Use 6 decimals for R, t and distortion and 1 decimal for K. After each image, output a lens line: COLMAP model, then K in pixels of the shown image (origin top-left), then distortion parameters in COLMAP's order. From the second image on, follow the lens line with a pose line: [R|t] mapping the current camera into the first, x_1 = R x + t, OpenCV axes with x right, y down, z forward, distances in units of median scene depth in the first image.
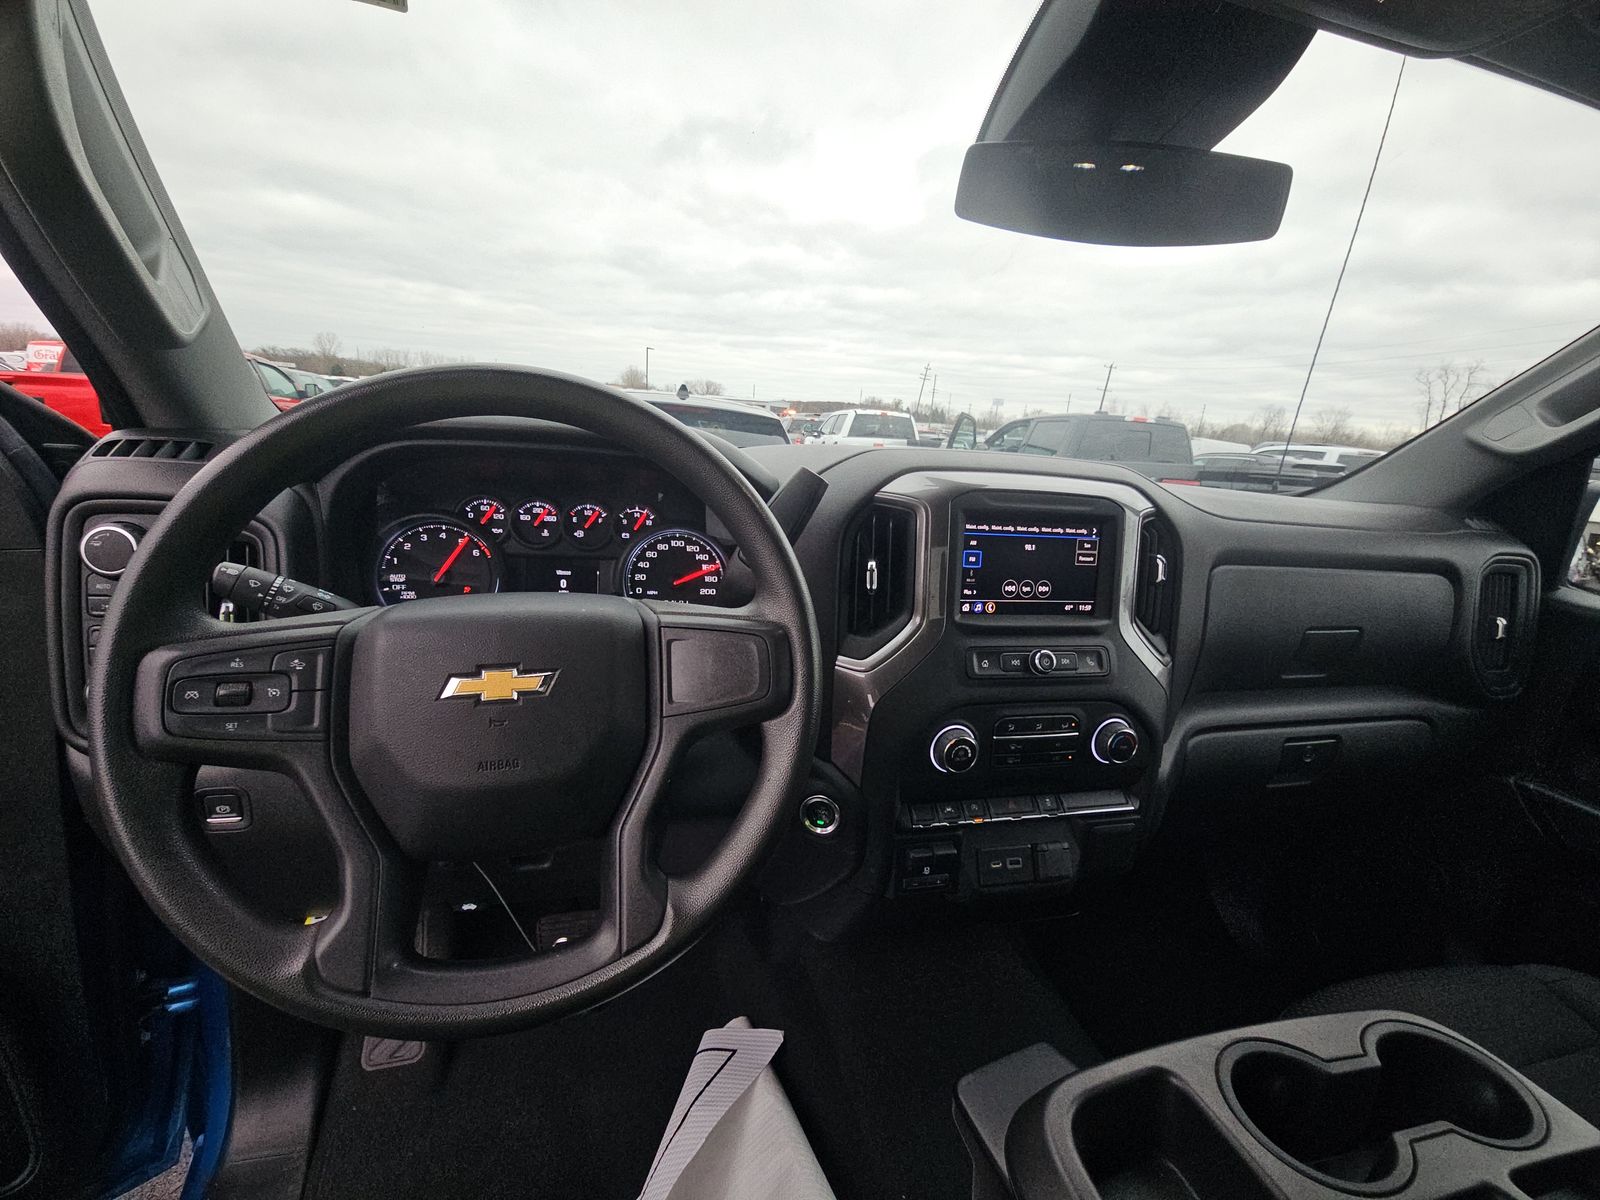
lens RADIAL K [[650.2, 0, 800.0], [0, 650.2, 600.0], [0, 0, 1]] dist [-0.000650, 0.000142]
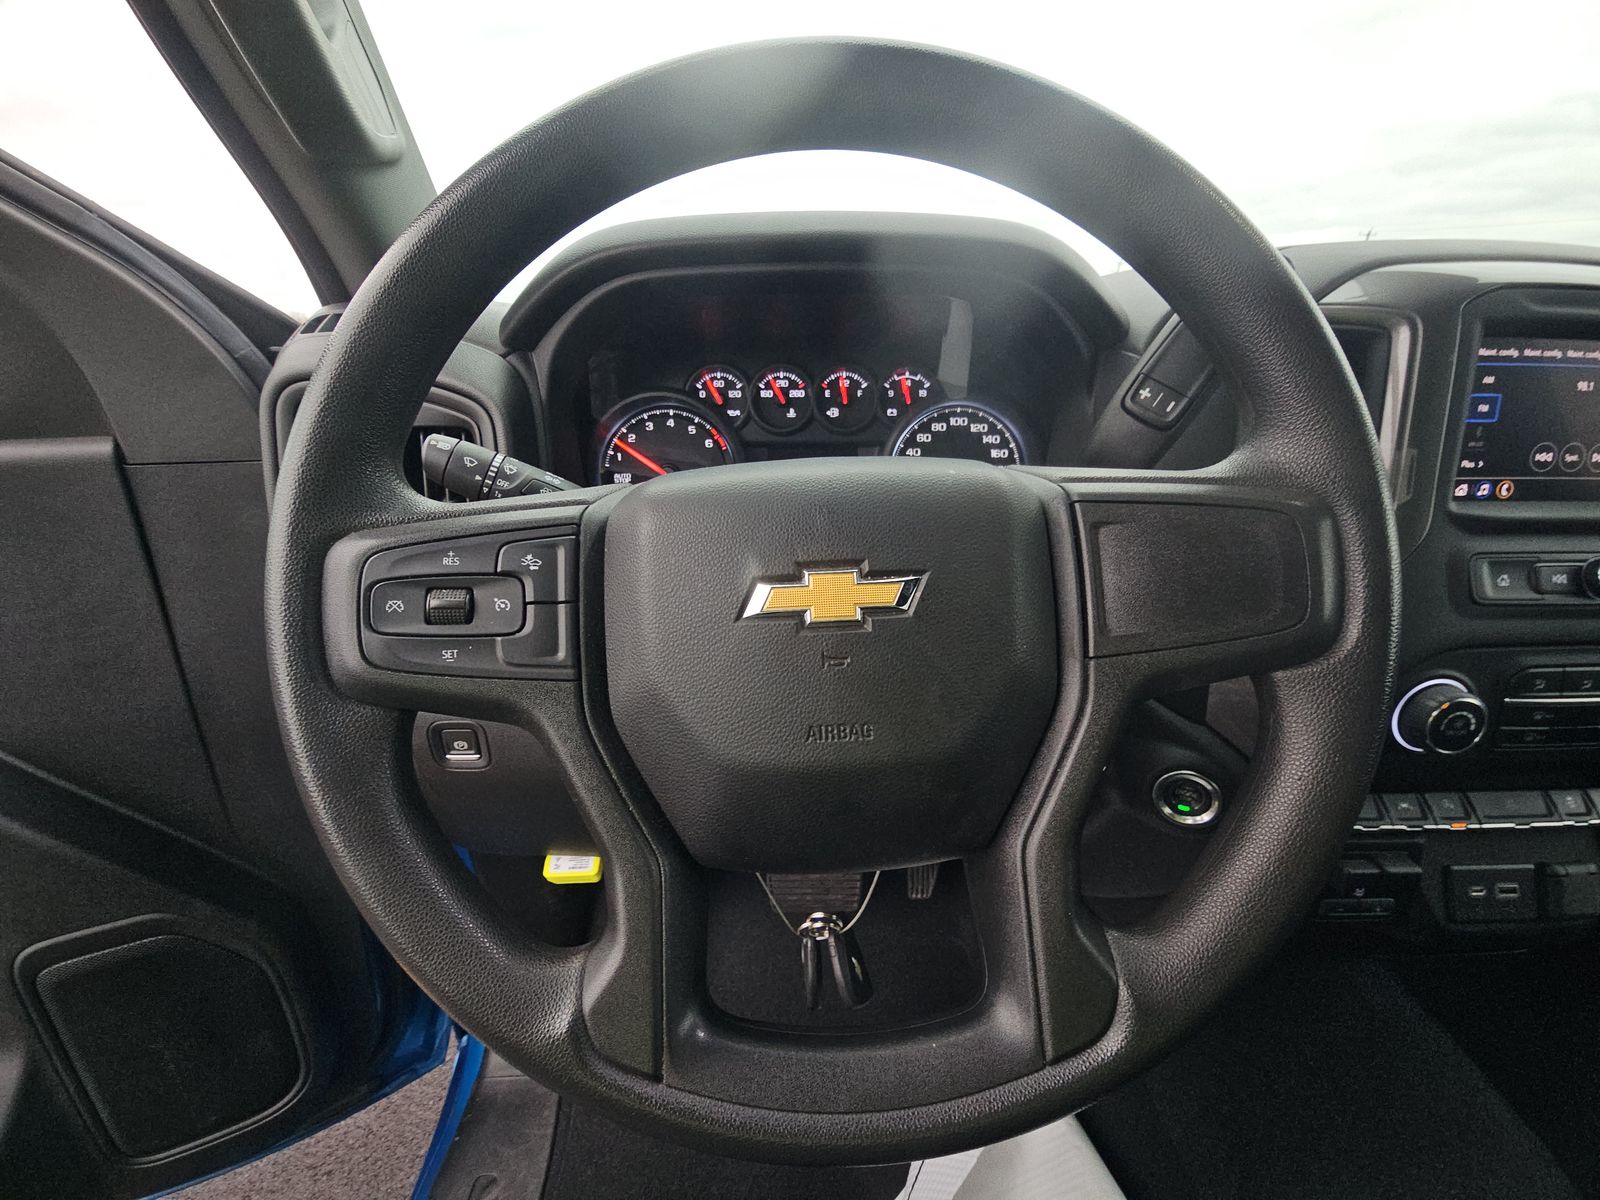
lens RADIAL K [[650.2, 0, 800.0], [0, 650.2, 600.0], [0, 0, 1]] dist [-0.000650, 0.000142]
pose [[0.969773, 0.006415, -0.243923, -0.257307], [0.017949, 0.995071, 0.097532, 0.056342], [0.243346, -0.098962, 0.964878, 0.316536]]
